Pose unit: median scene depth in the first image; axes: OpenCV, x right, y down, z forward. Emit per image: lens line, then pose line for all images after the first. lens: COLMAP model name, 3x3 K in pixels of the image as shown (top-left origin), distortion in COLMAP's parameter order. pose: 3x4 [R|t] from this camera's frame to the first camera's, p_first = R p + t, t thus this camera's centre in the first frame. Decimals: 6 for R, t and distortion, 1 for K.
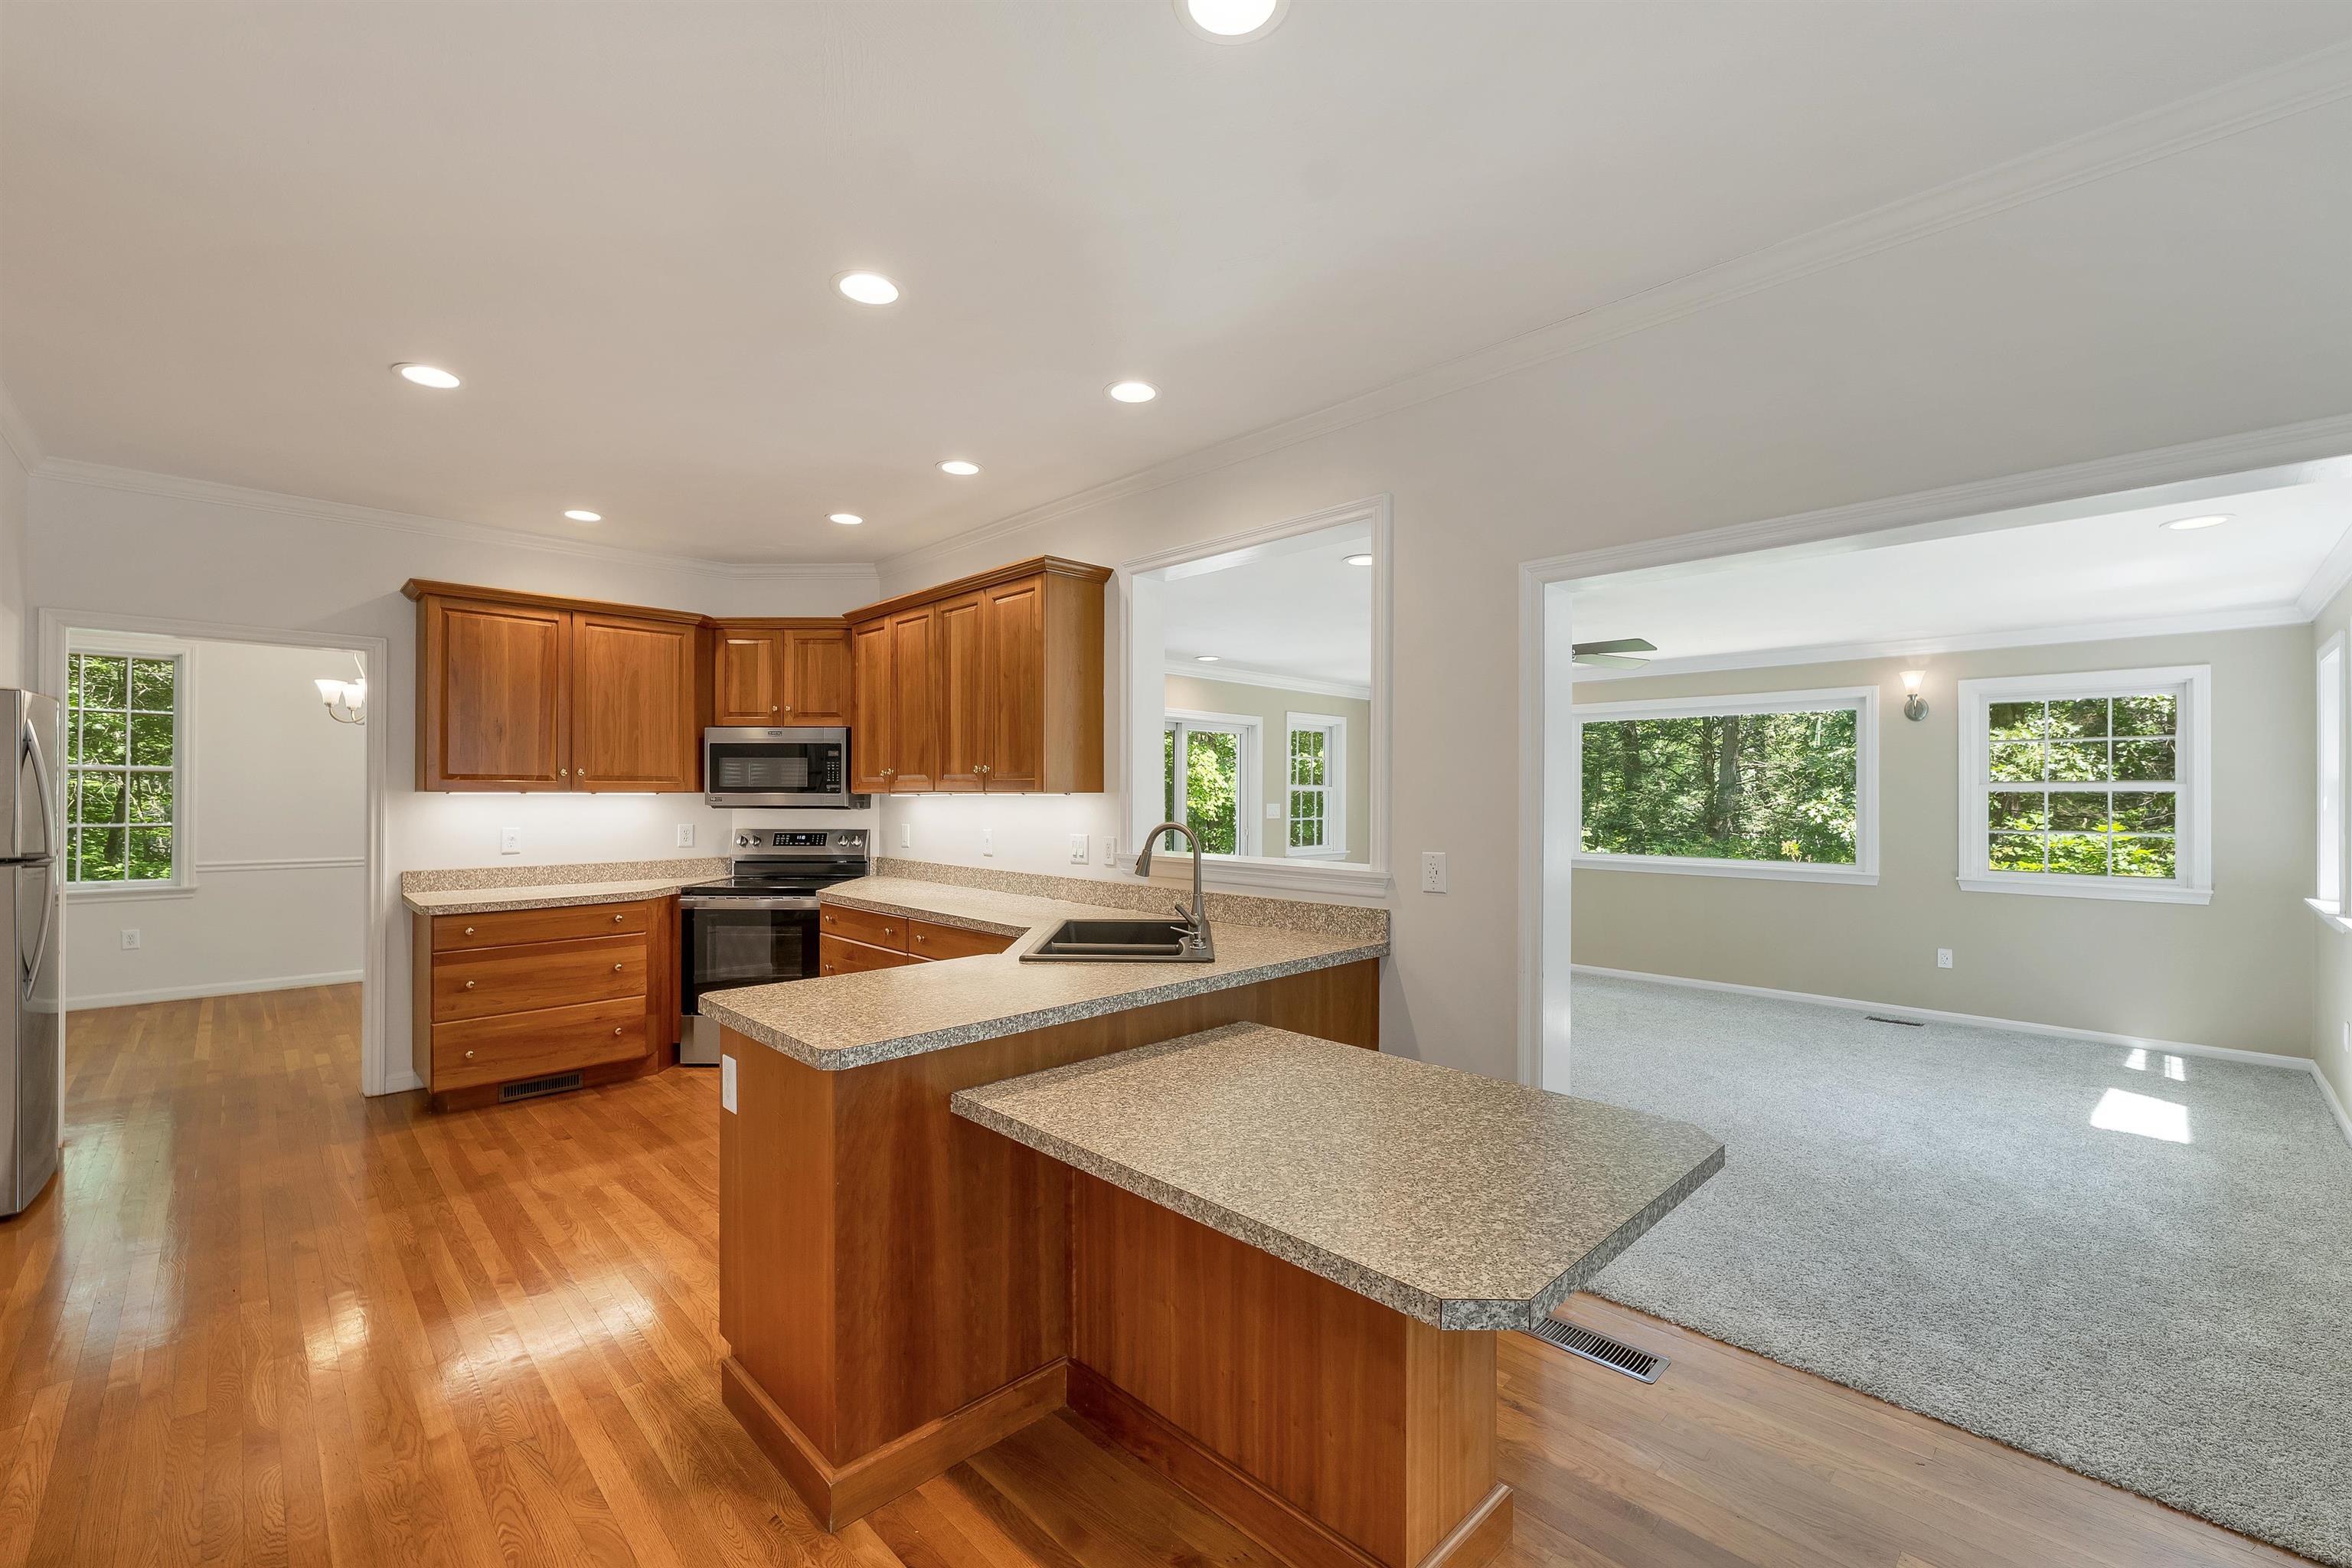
lens RADIAL K [[977.0, 0, 1155.0], [0, 977.0, 791.9], [0, 0, 1]] dist [-0.000018, -0.000049]
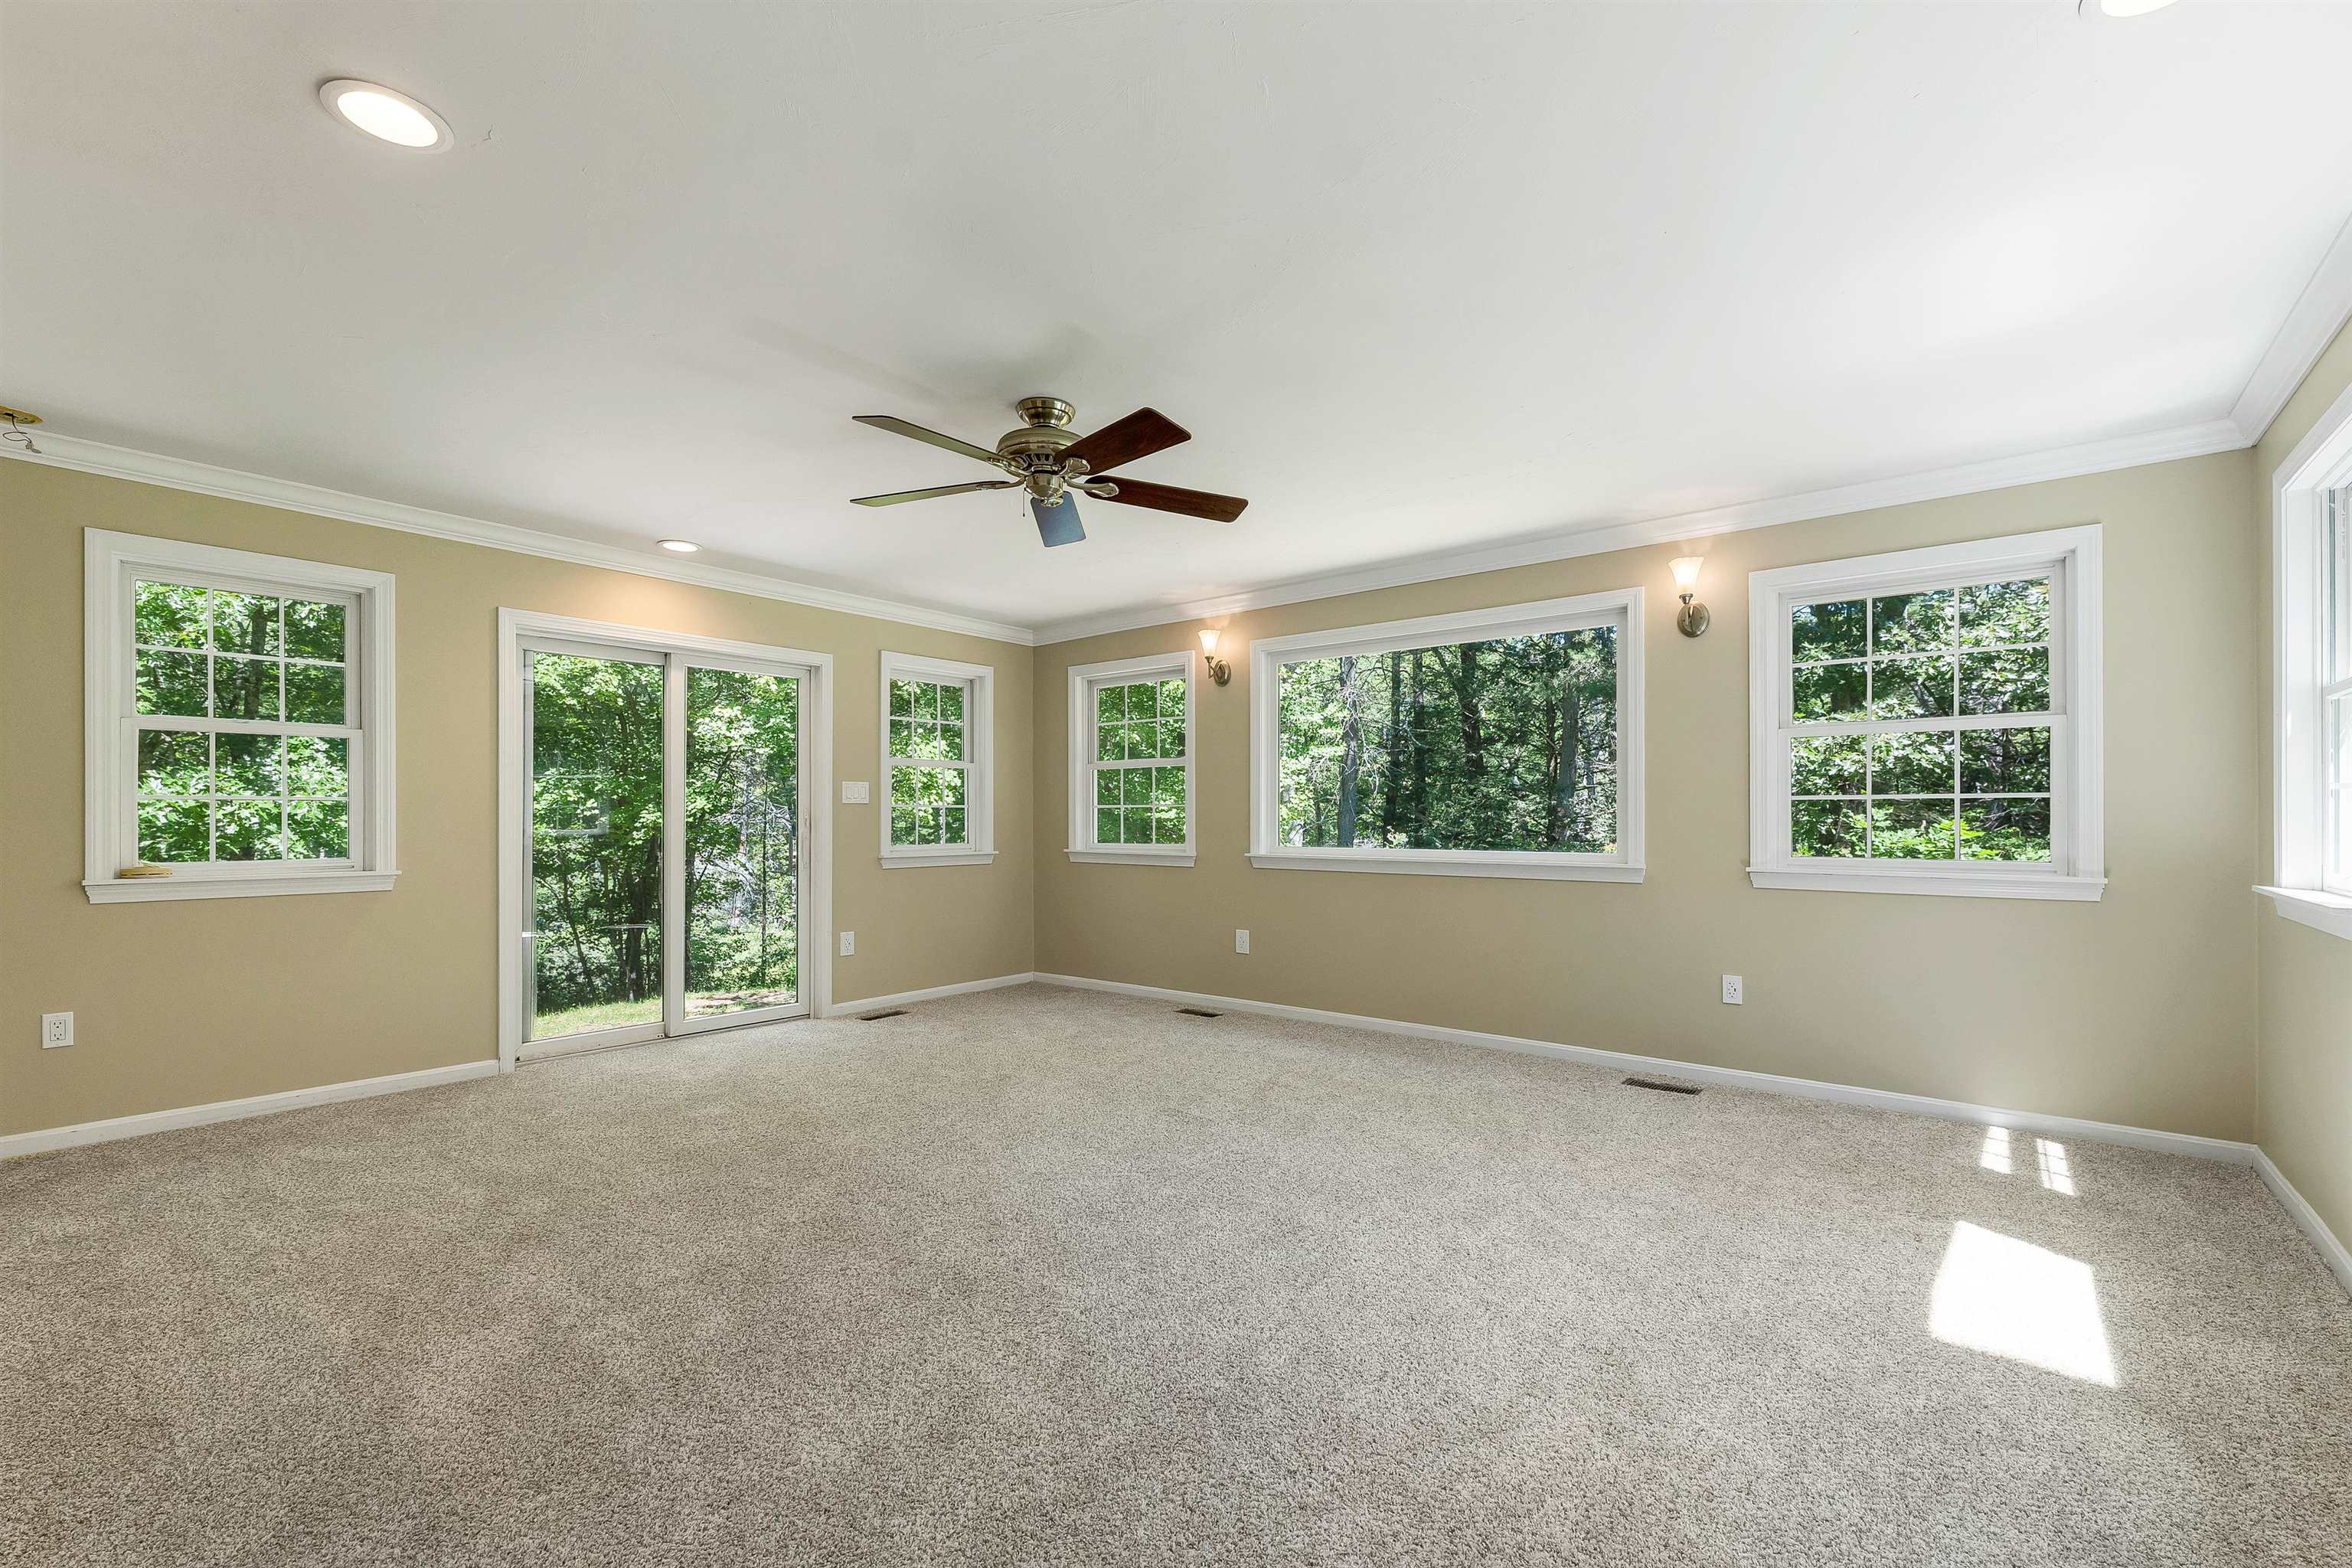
lens RADIAL K [[957.1, 0, 1180.6], [0, 957.1, 823.9], [0, 0, 1]] dist [-0.009931, 0.000770]
pose [[0.995118, -0.004532, 0.098583, 0.353704], [0.004042, 0.999978, 0.005174, 0.049624], [-0.098605, -0.004751, 0.995115, 0.372562]]
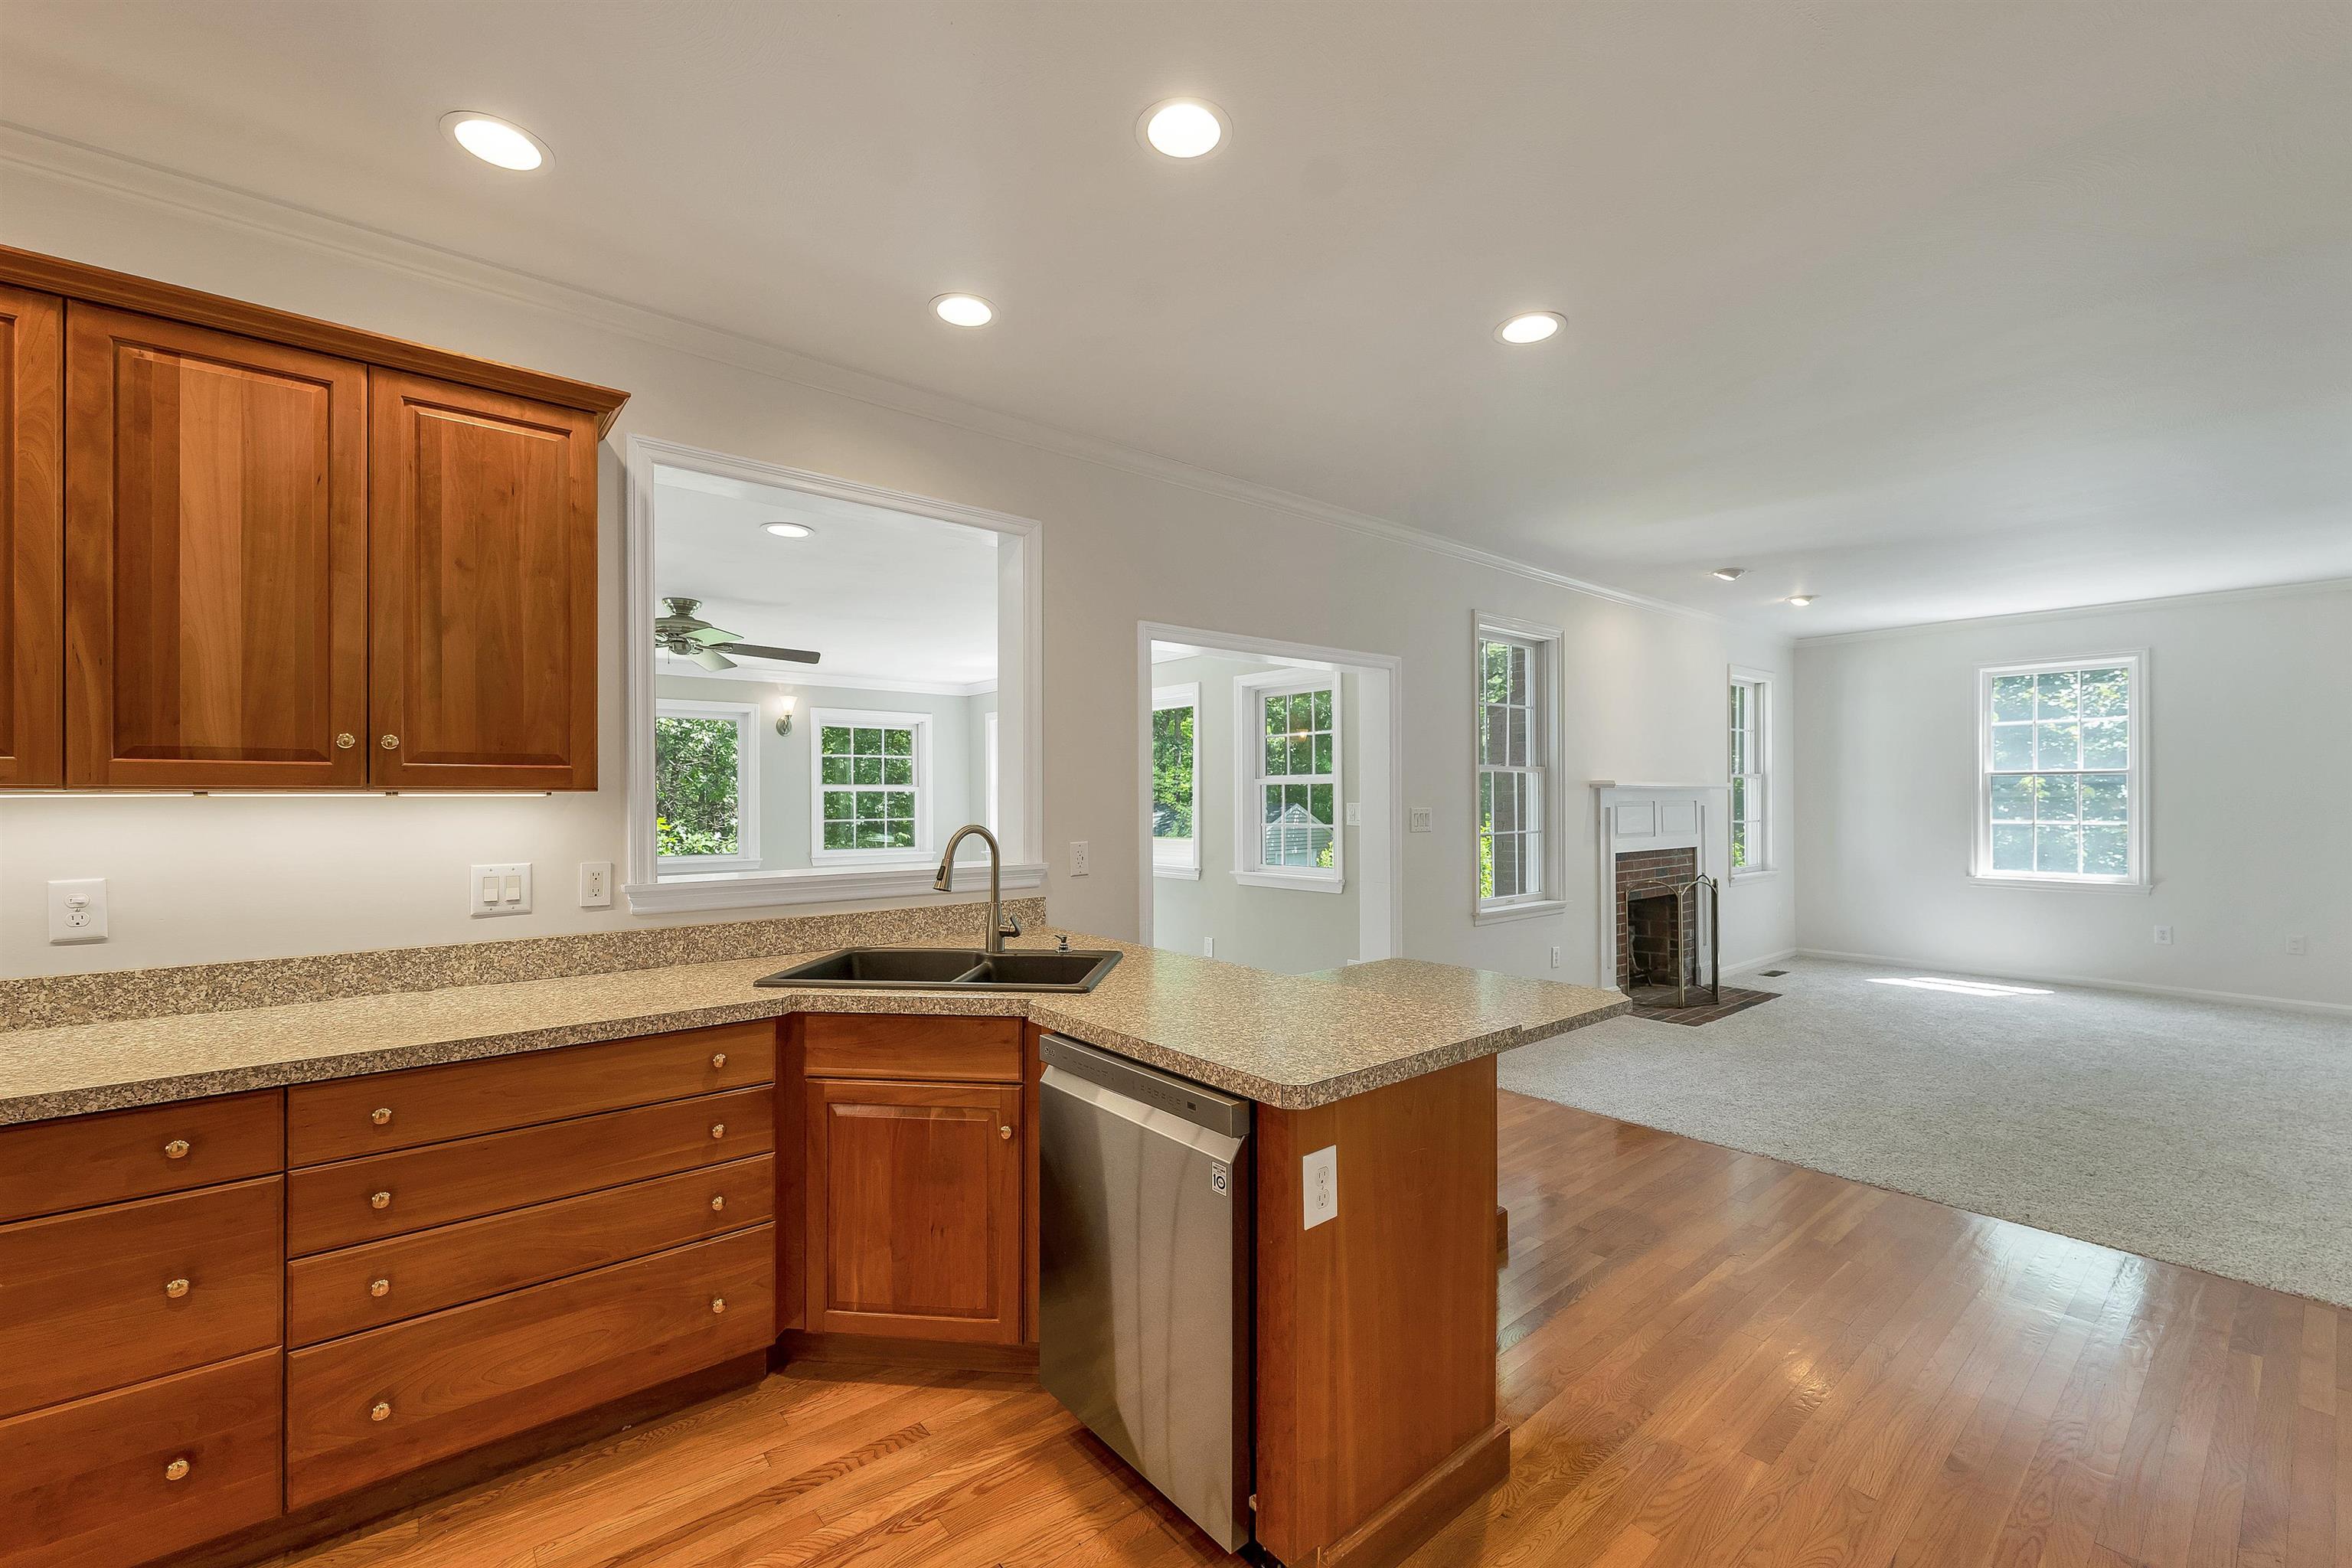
lens RADIAL K [[957.1, 0, 1163.0], [0, 957.1, 790.3], [0, 0, 1]] dist [-0.009931, 0.000770]
pose [[0.063529, -0.000620, 0.997980, -1.004596], [-0.003530, 0.999993, 0.000846, -0.004427], [-0.997974, -0.003576, 0.063526, 0.932205]]
